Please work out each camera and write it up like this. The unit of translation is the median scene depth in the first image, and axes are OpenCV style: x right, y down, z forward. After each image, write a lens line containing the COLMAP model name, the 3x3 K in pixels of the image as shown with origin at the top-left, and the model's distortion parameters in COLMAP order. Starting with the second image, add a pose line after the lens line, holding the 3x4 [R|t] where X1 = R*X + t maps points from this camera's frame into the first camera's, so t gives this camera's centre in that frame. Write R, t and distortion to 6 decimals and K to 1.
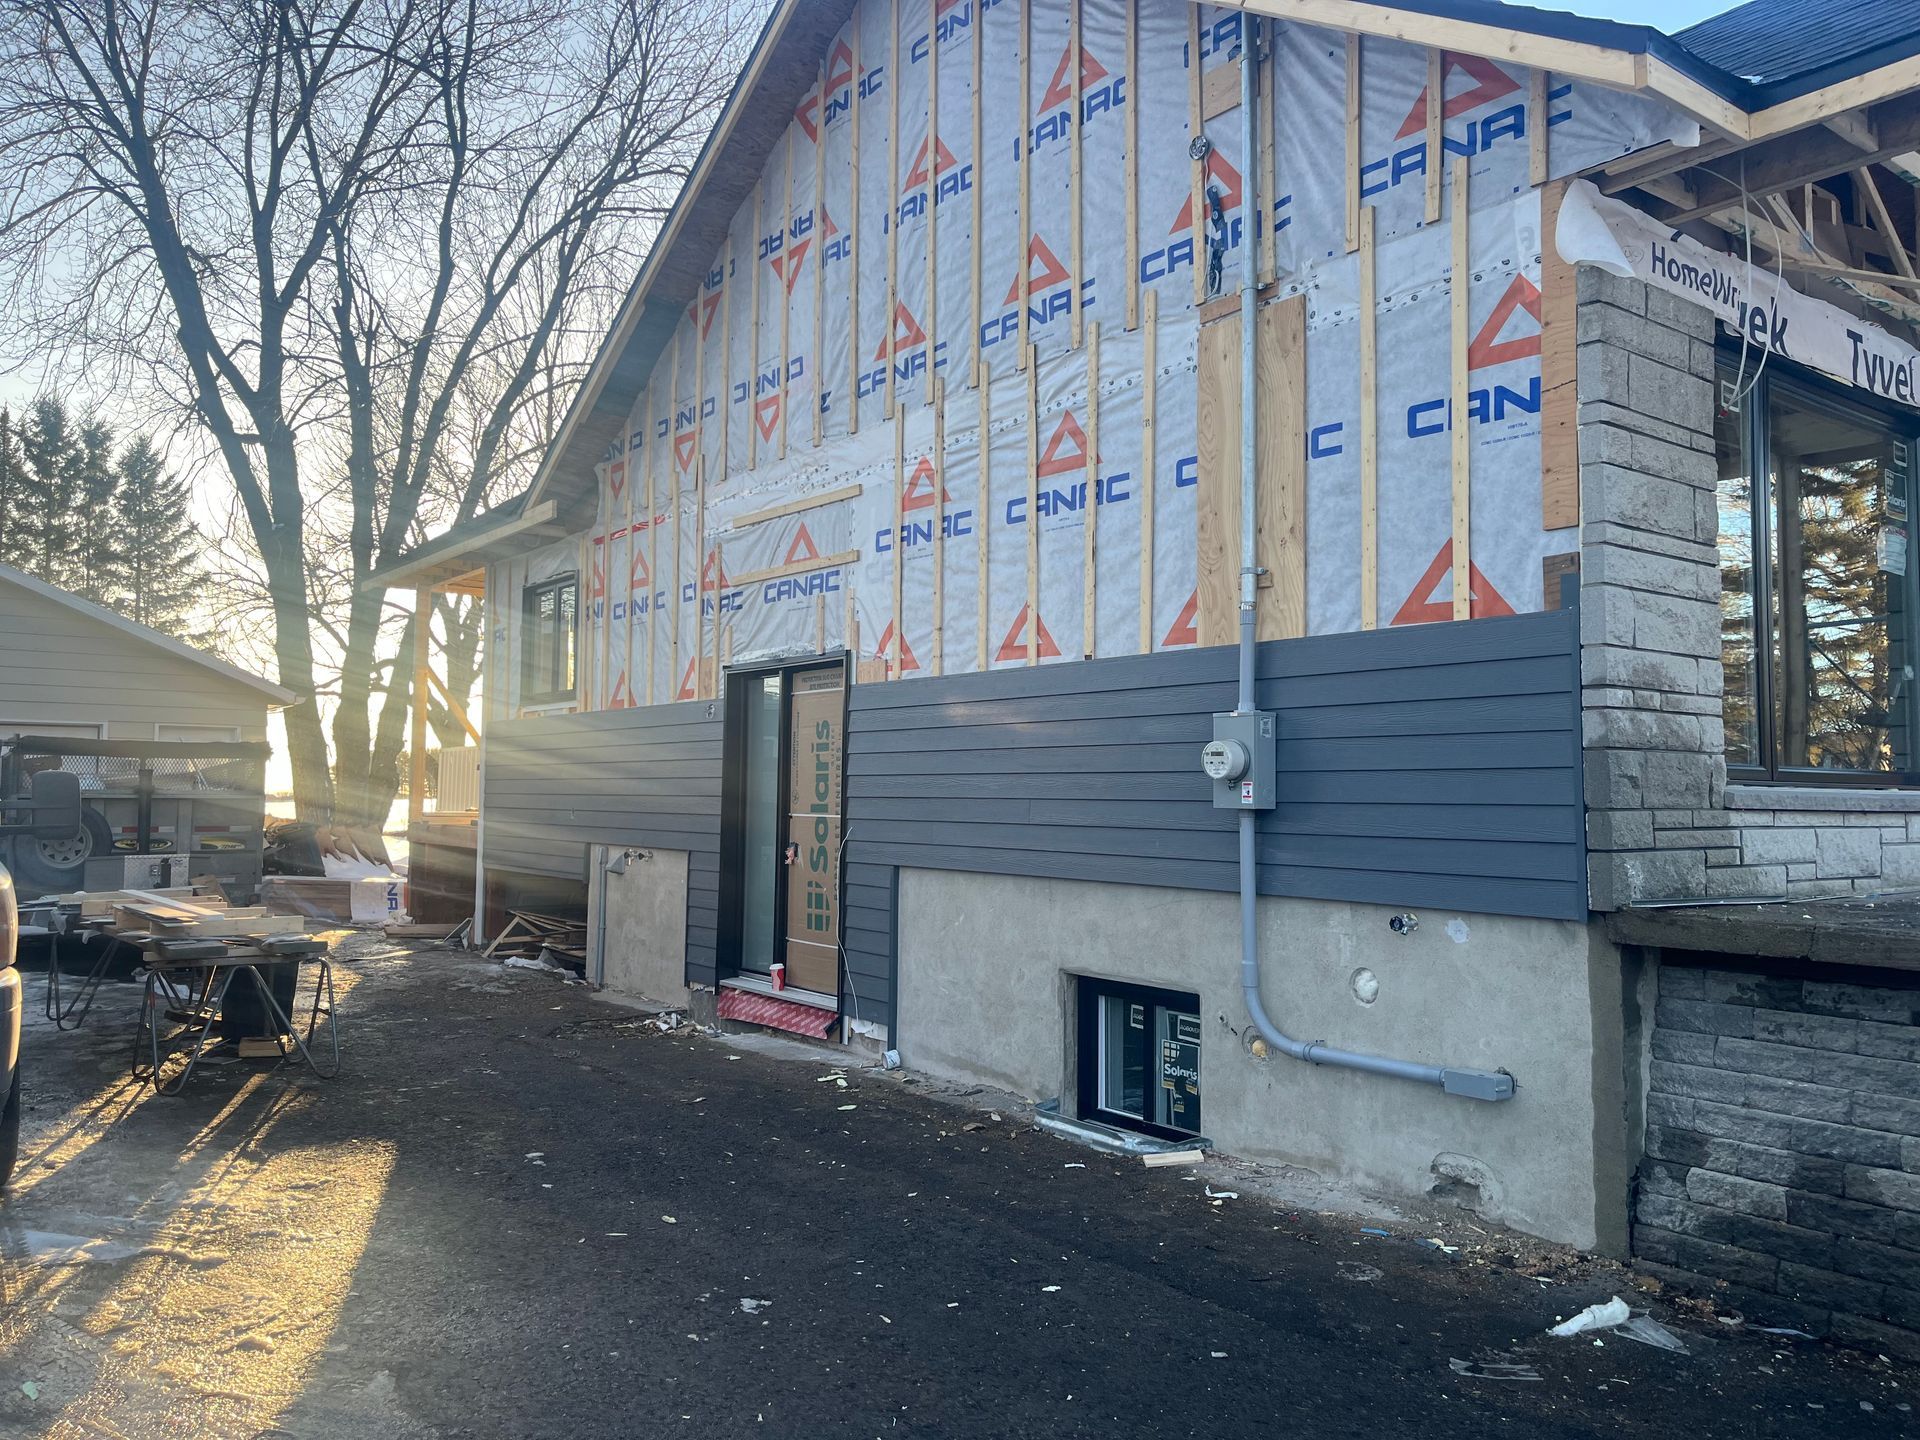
lens RADIAL K [[1469.6, 0, 971.8], [0, 1469.6, 742.3], [0, 0, 1]] dist [0.056486, -0.006267]
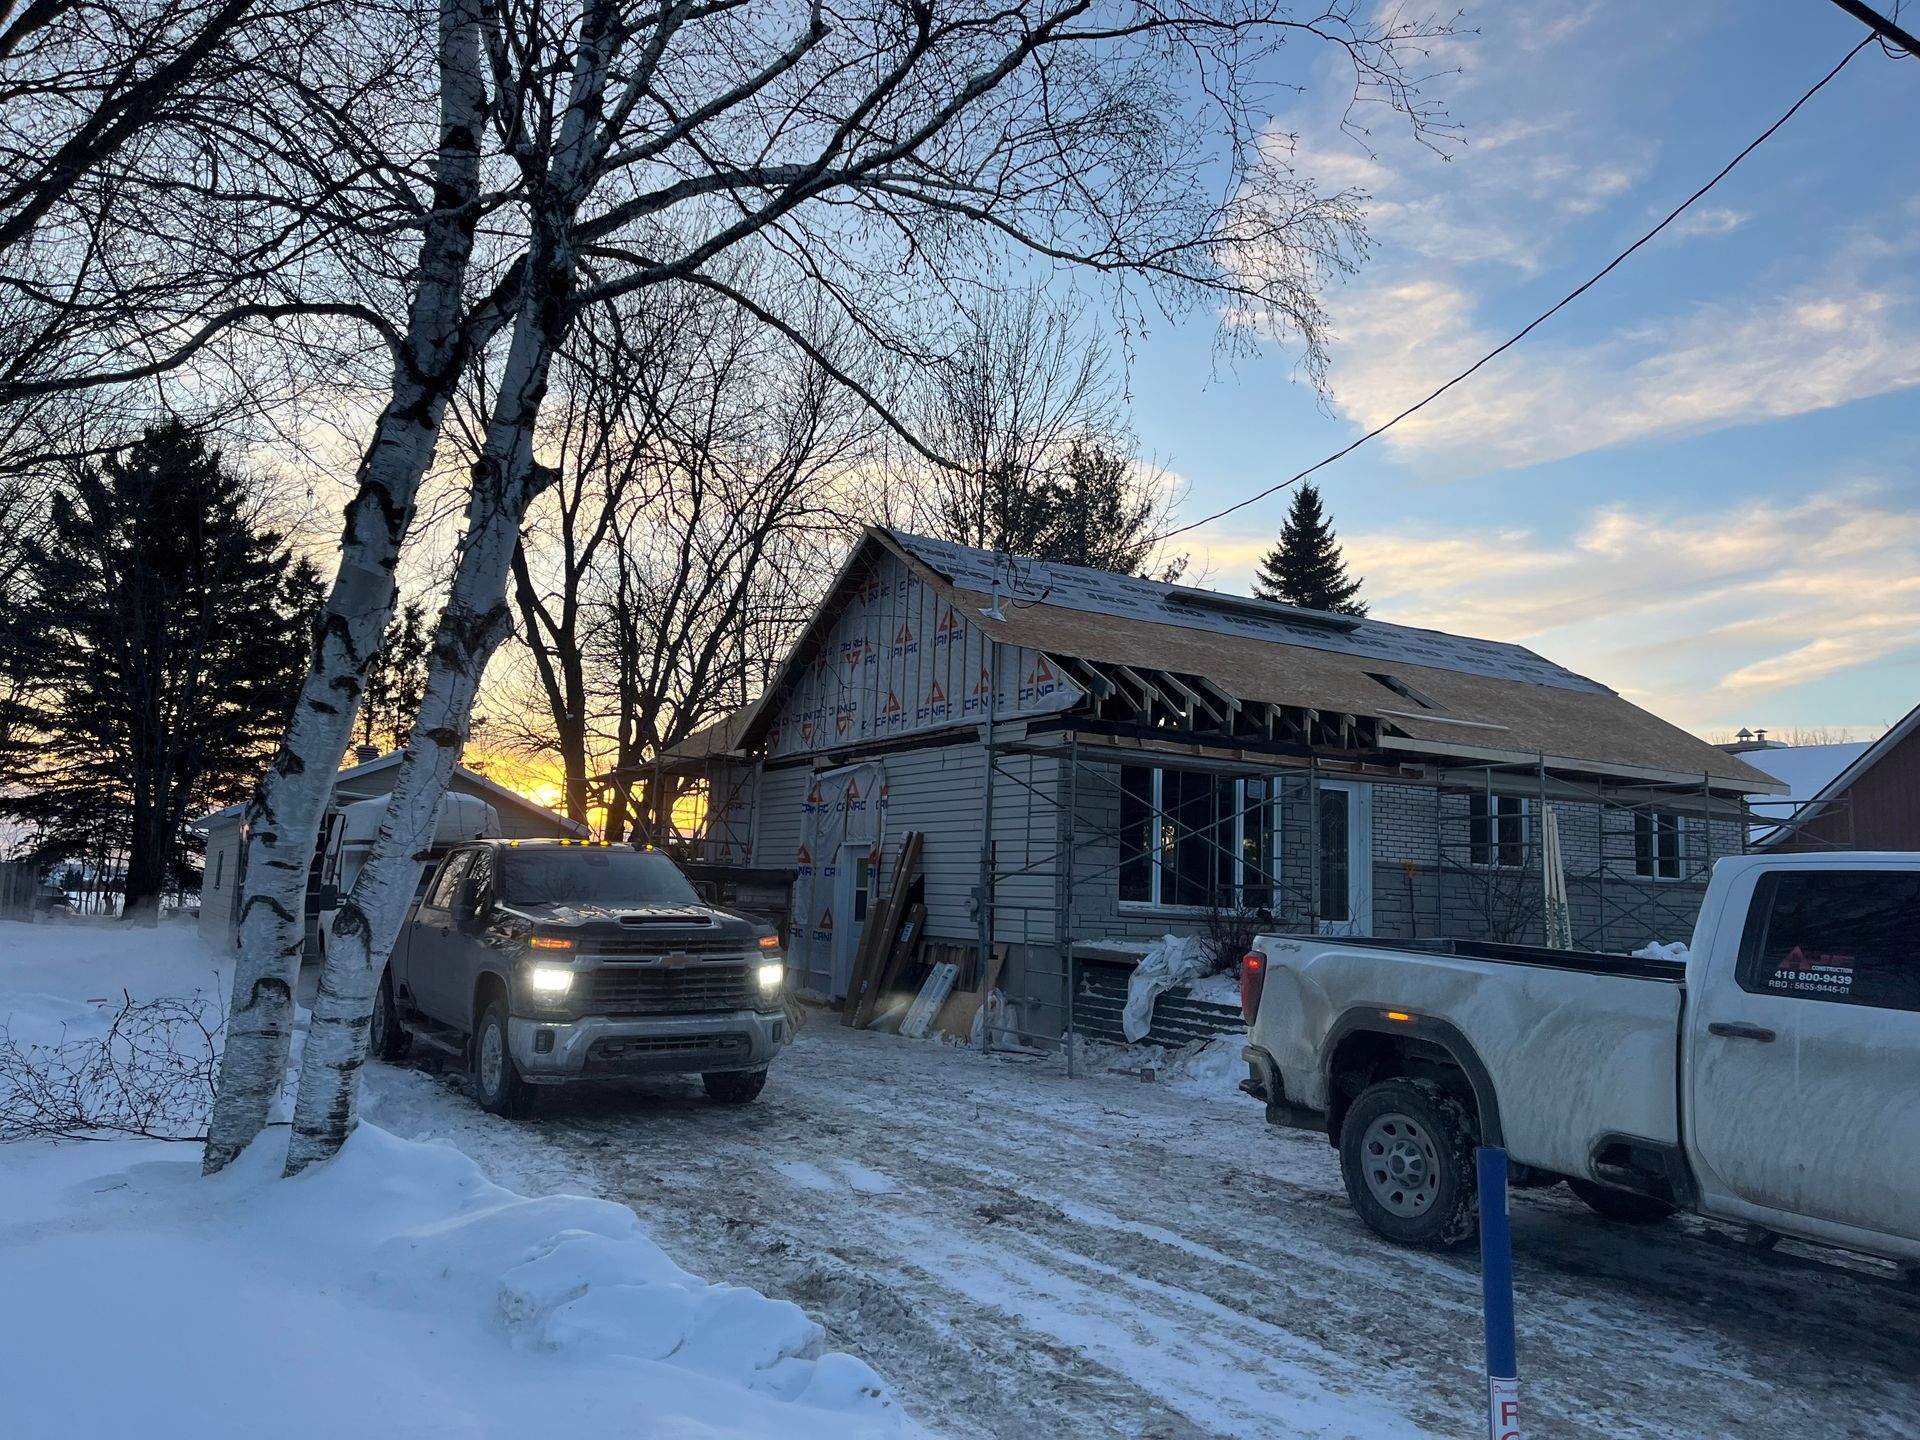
lens RADIAL K [[1469.6, 0, 971.8], [0, 1469.6, 742.3], [0, 0, 1]] dist [0.056486, -0.006267]
pose [[0.992683, 0.014589, -0.119867, 0.129502], [-0.023111, 0.997279, -0.070010, -0.020826], [0.118519, 0.072268, 0.990318, -0.463948]]
